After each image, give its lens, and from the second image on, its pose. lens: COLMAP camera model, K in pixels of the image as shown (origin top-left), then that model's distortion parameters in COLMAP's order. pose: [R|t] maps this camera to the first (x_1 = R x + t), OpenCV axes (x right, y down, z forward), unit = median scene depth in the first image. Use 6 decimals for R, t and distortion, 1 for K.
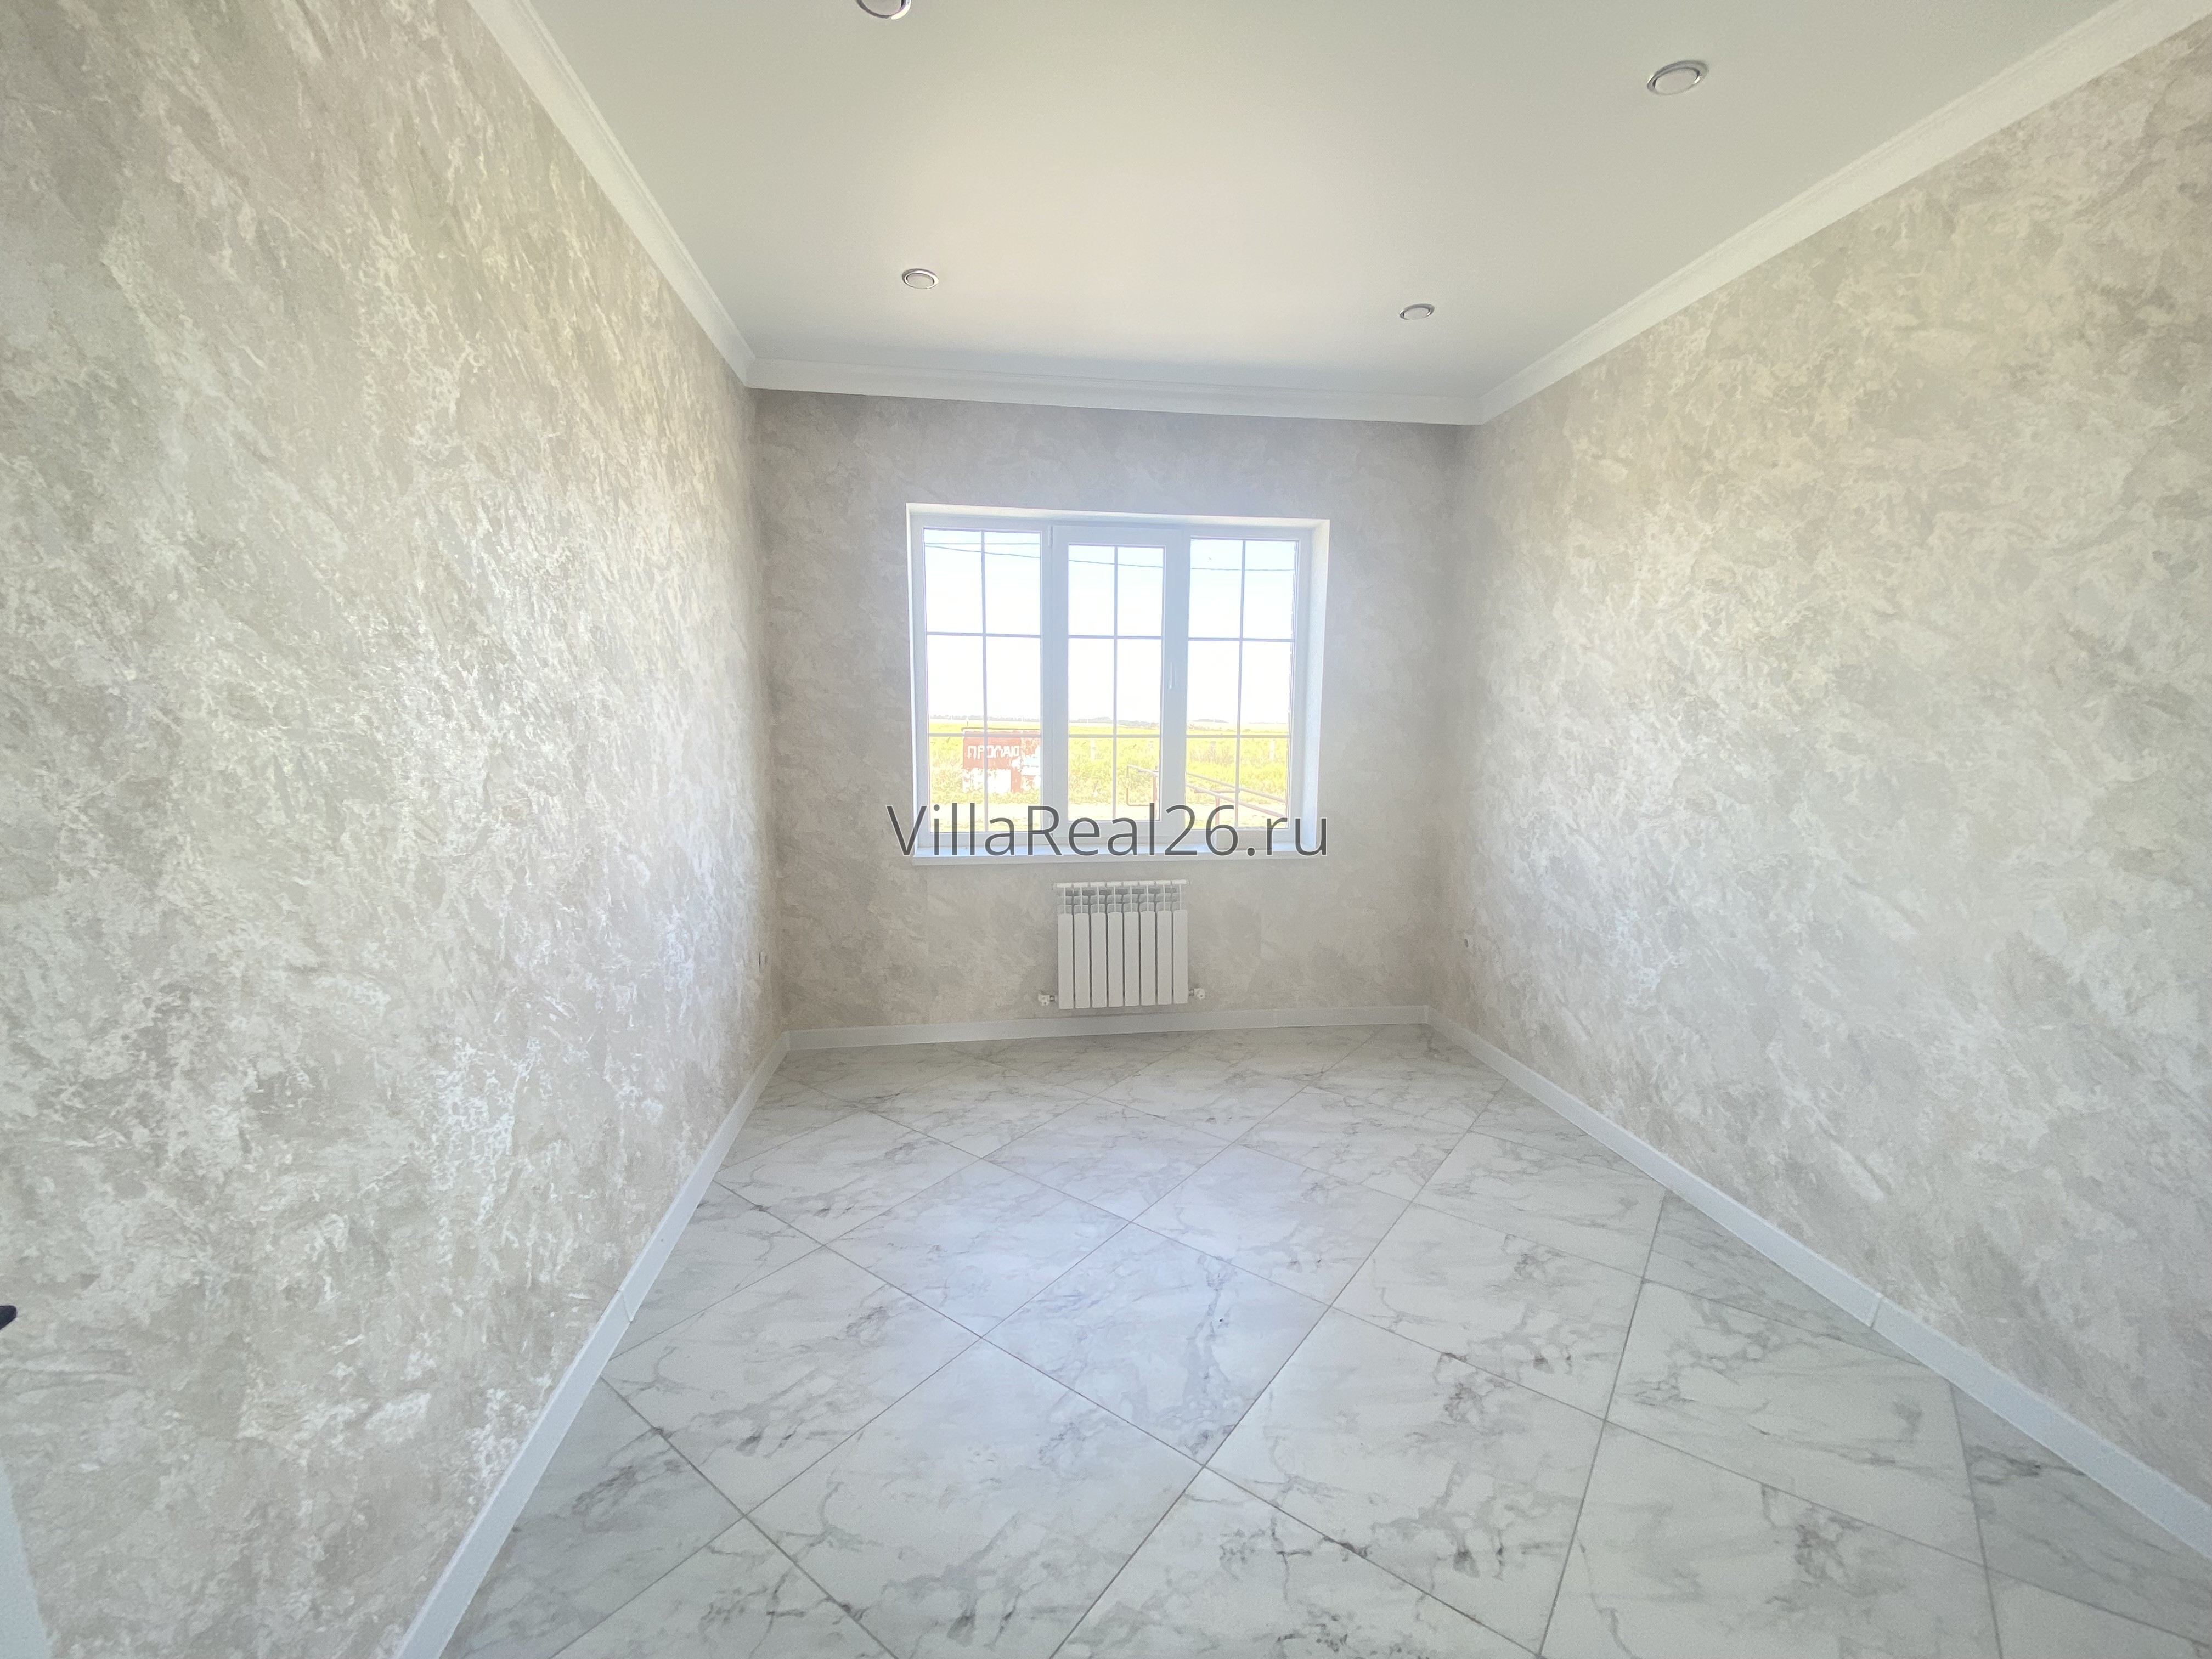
lens RADIAL K [[907.0, 0, 1091.6], [0, 907.0, 839.1], [0, 0, 1]] dist [-0.001960, -0.000839]
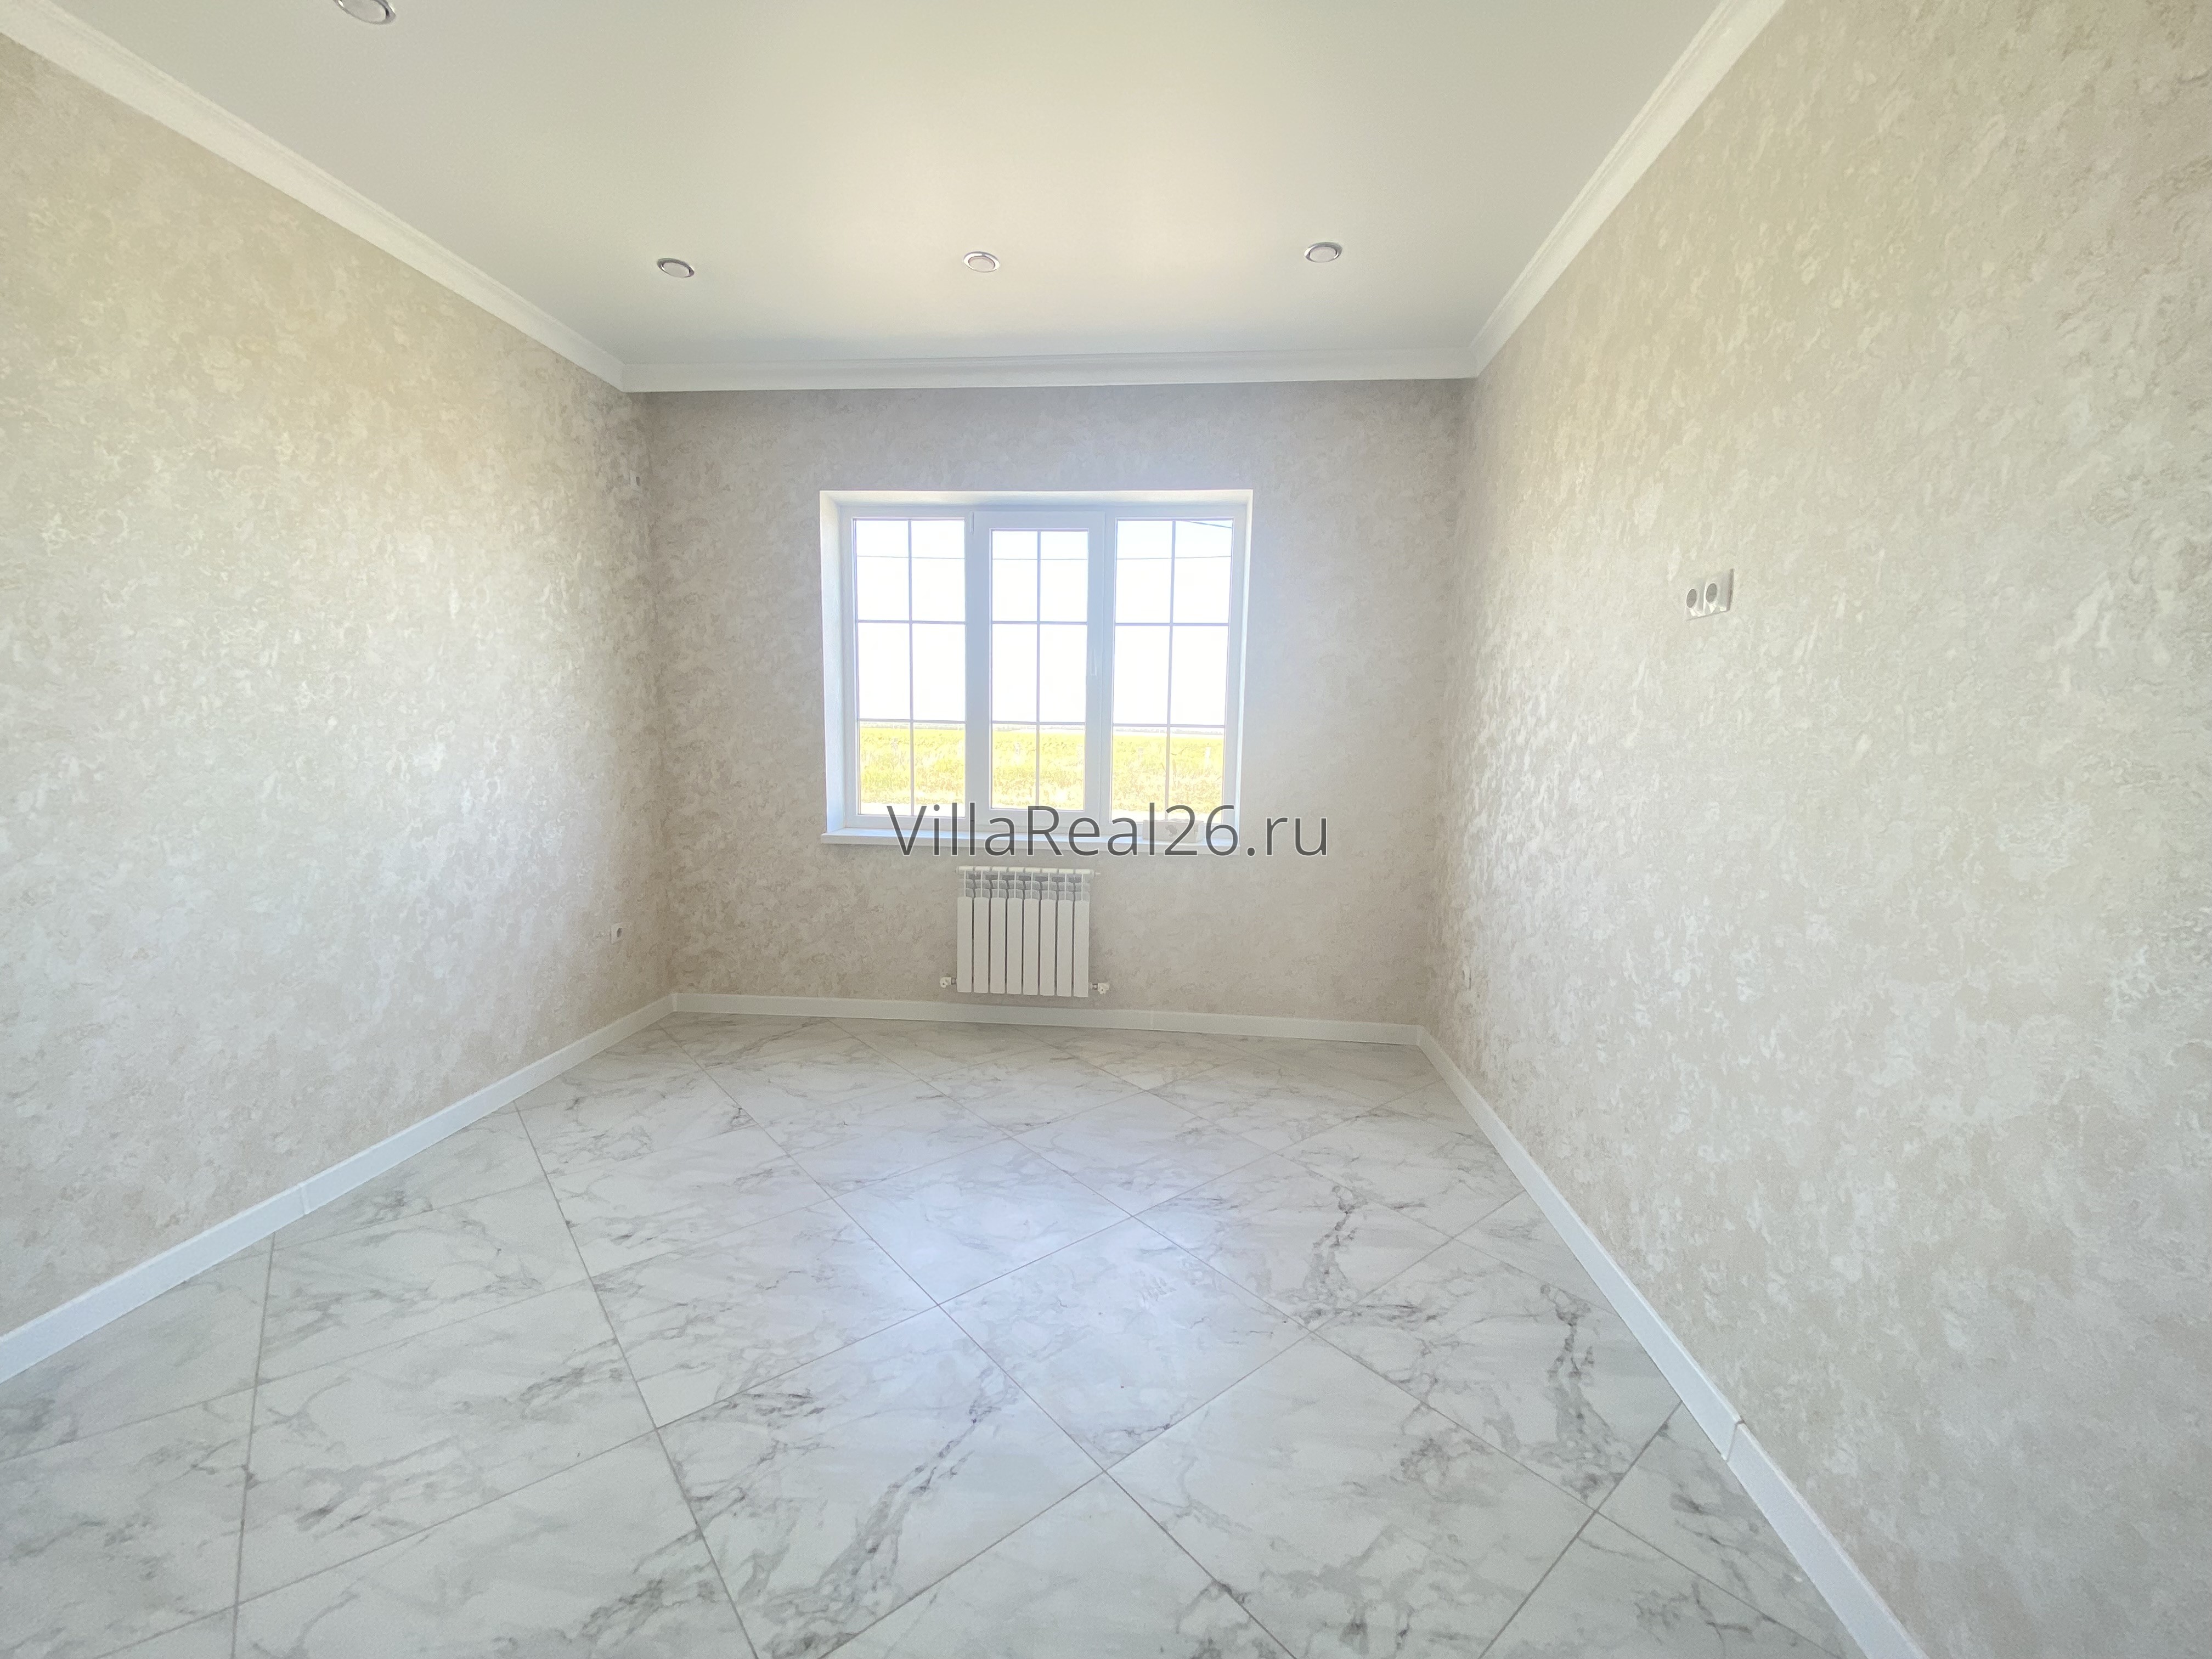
lens RADIAL K [[907.0, 0, 1101.9], [0, 907.0, 829.0], [0, 0, 1]] dist [-0.001960, -0.000839]
pose [[0.973757, 0.042134, -0.223657, 0.330123], [-0.042210, 0.999099, 0.004441, -0.004326], [0.223643, 0.005117, 0.974658, 0.049317]]
